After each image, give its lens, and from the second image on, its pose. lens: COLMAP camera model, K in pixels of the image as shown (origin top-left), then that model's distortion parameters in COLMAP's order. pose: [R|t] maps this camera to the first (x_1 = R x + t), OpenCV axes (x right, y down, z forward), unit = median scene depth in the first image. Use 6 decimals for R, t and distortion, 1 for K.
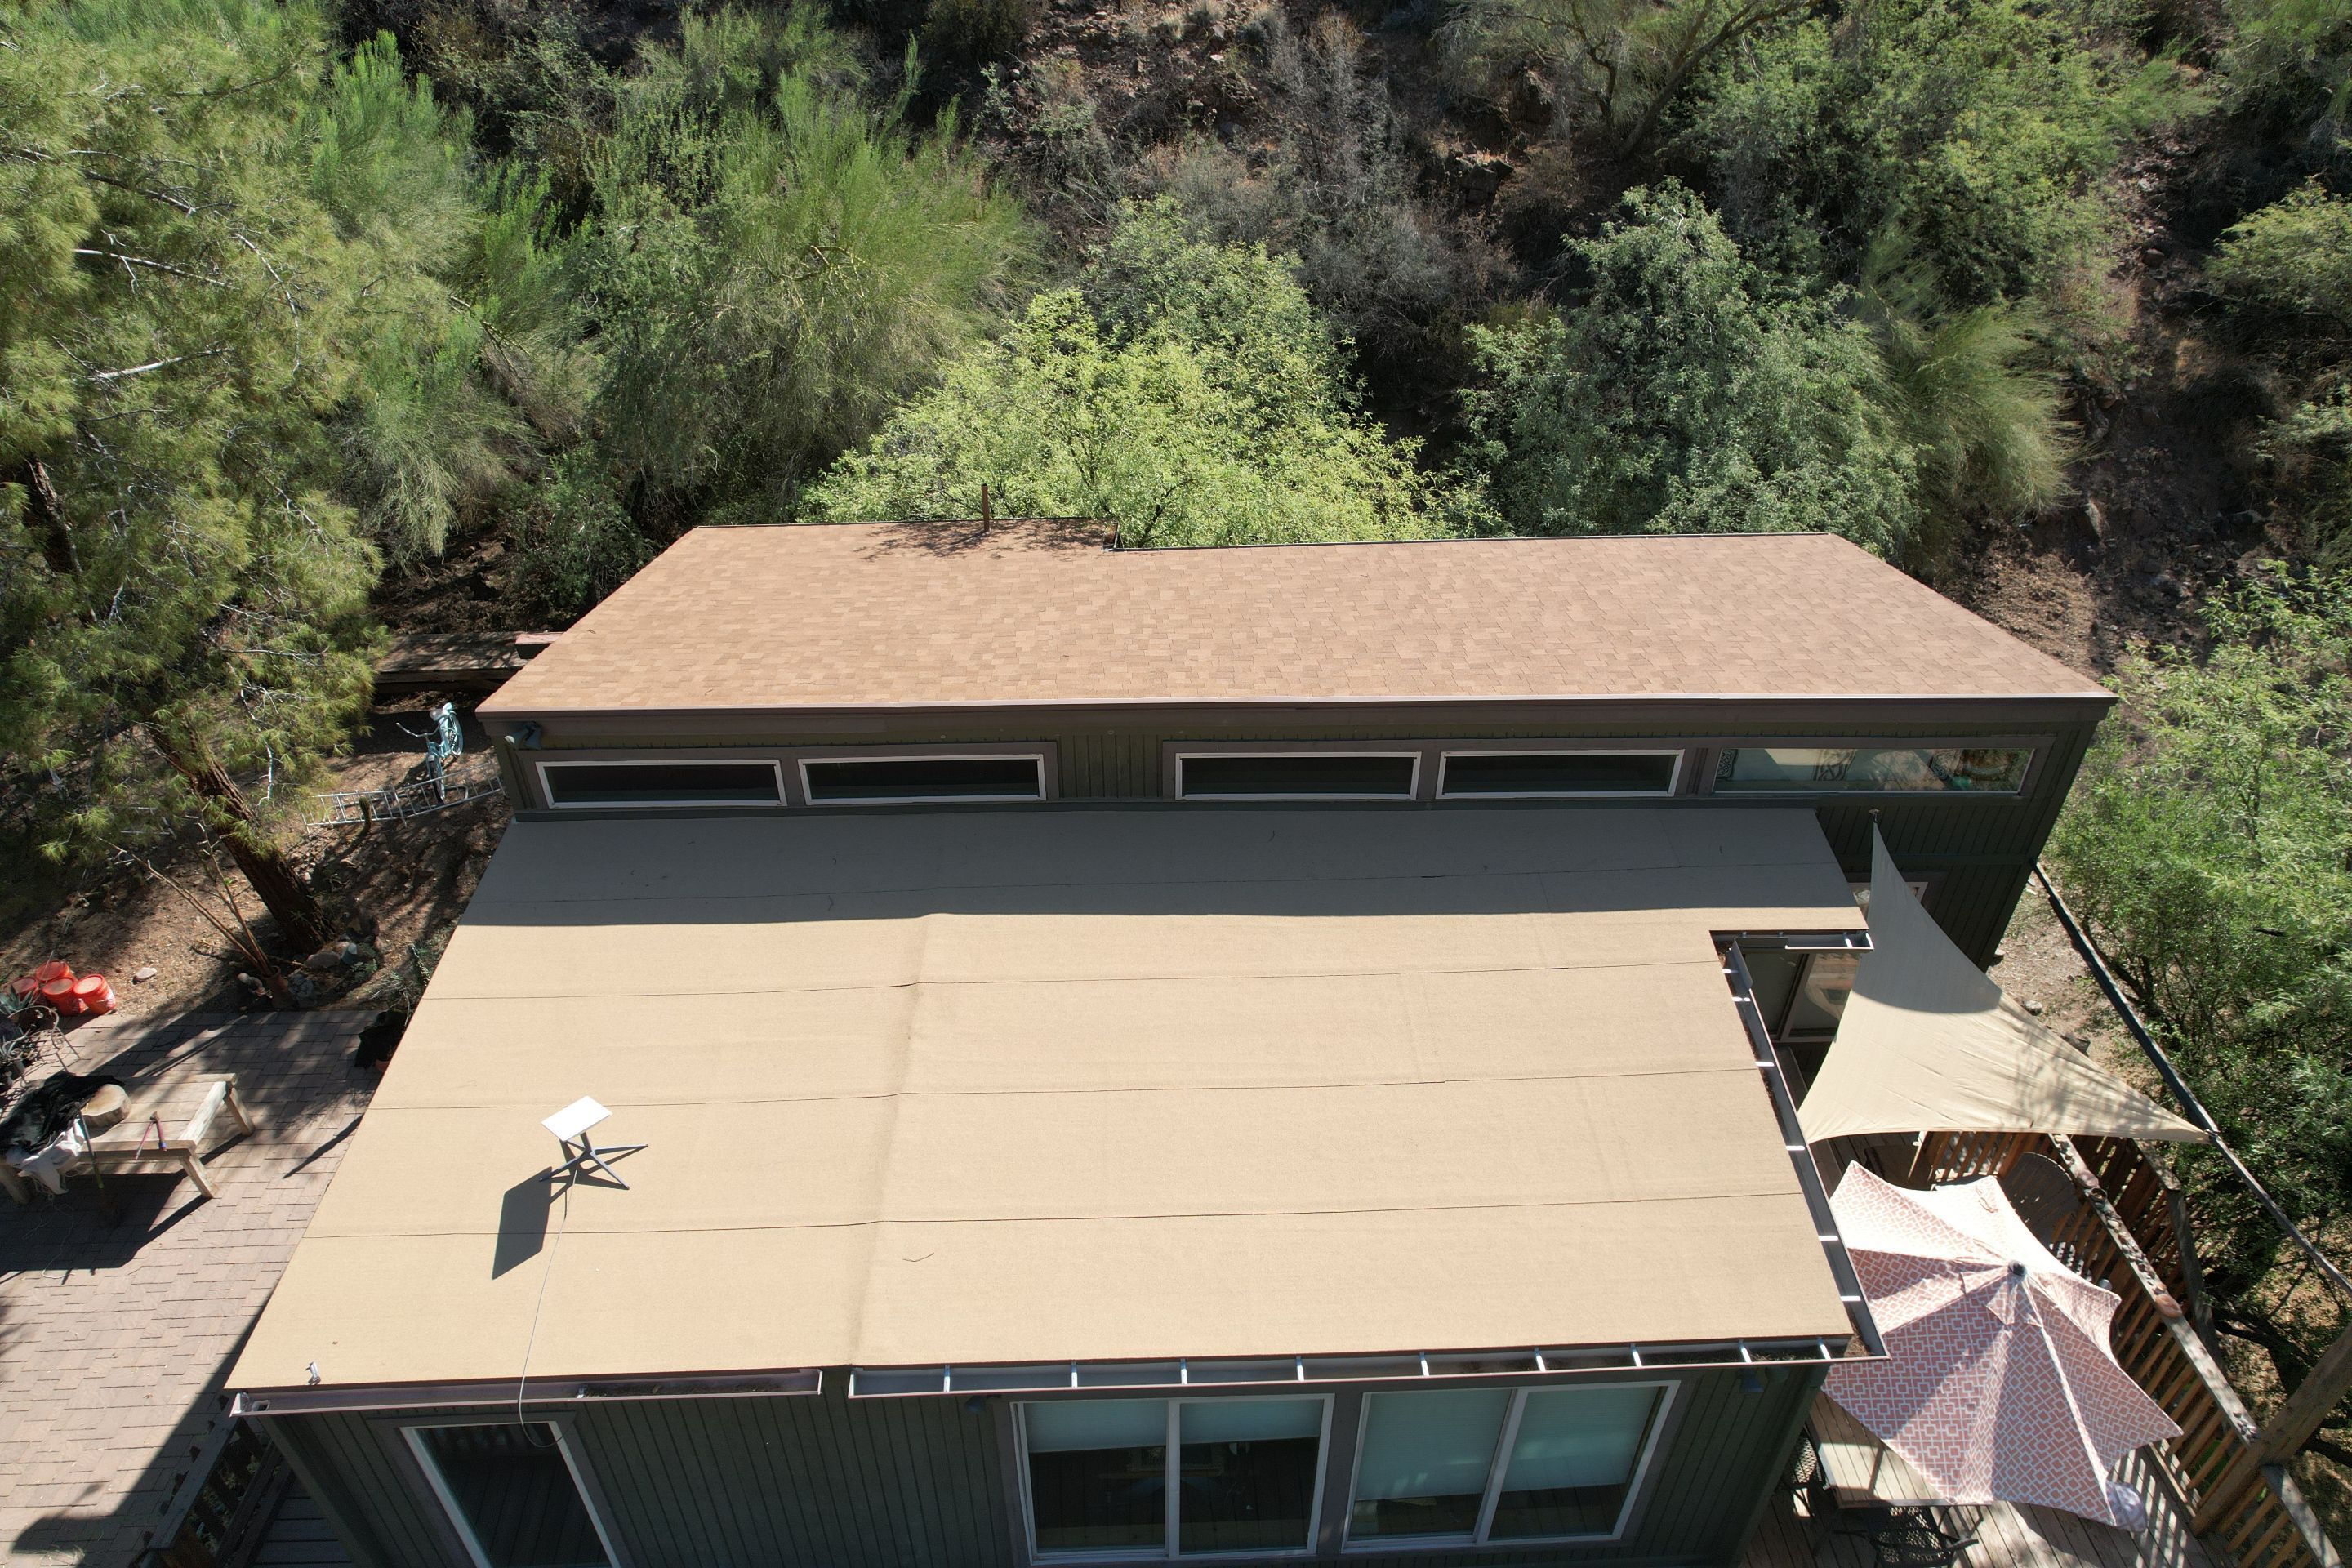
lens RADIAL K [[1502.4, 0, 1166.6], [0, 1502.4, 800.3], [0, 0, 1]] dist [-0.079600, 0.068784]
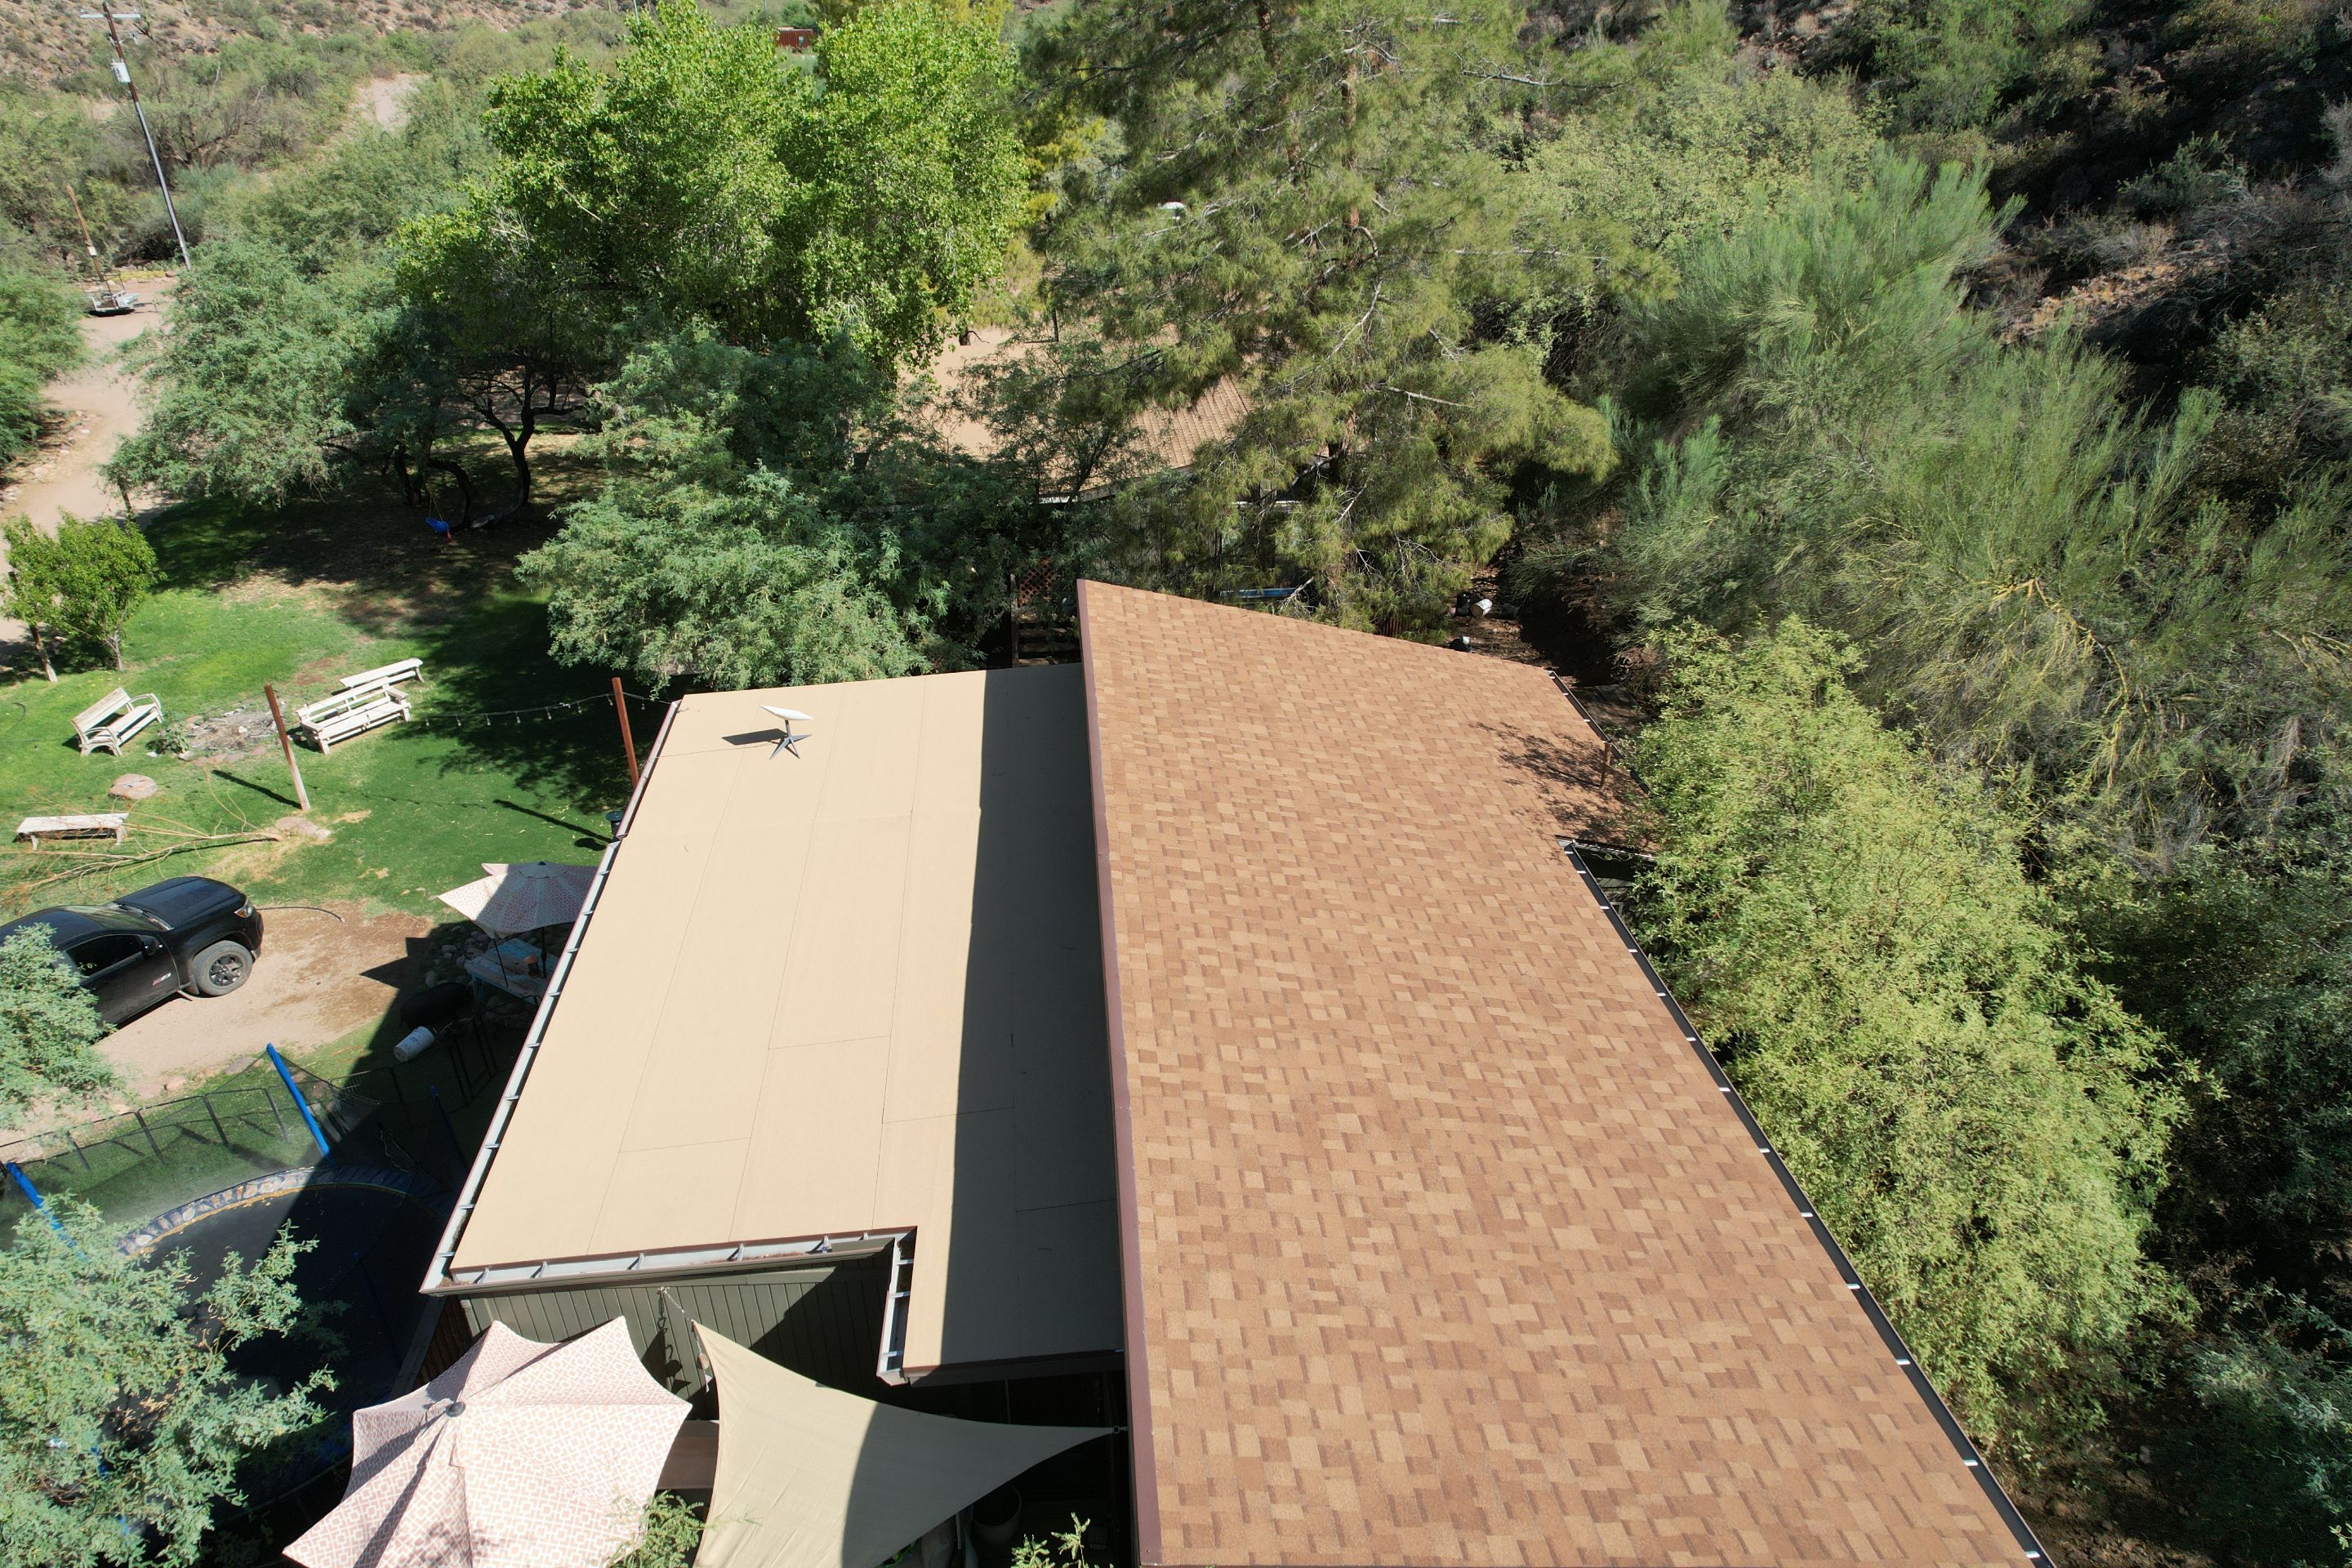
lens RADIAL K [[1502.4, 0, 1166.6], [0, 1502.4, 800.3], [0, 0, 1]] dist [-0.079600, 0.068784]
pose [[0.054139, 0.475266, -0.878175, 1.003698], [-0.597958, 0.719769, 0.352674, -0.491115], [0.799697, 0.506018, 0.323157, 0.659697]]
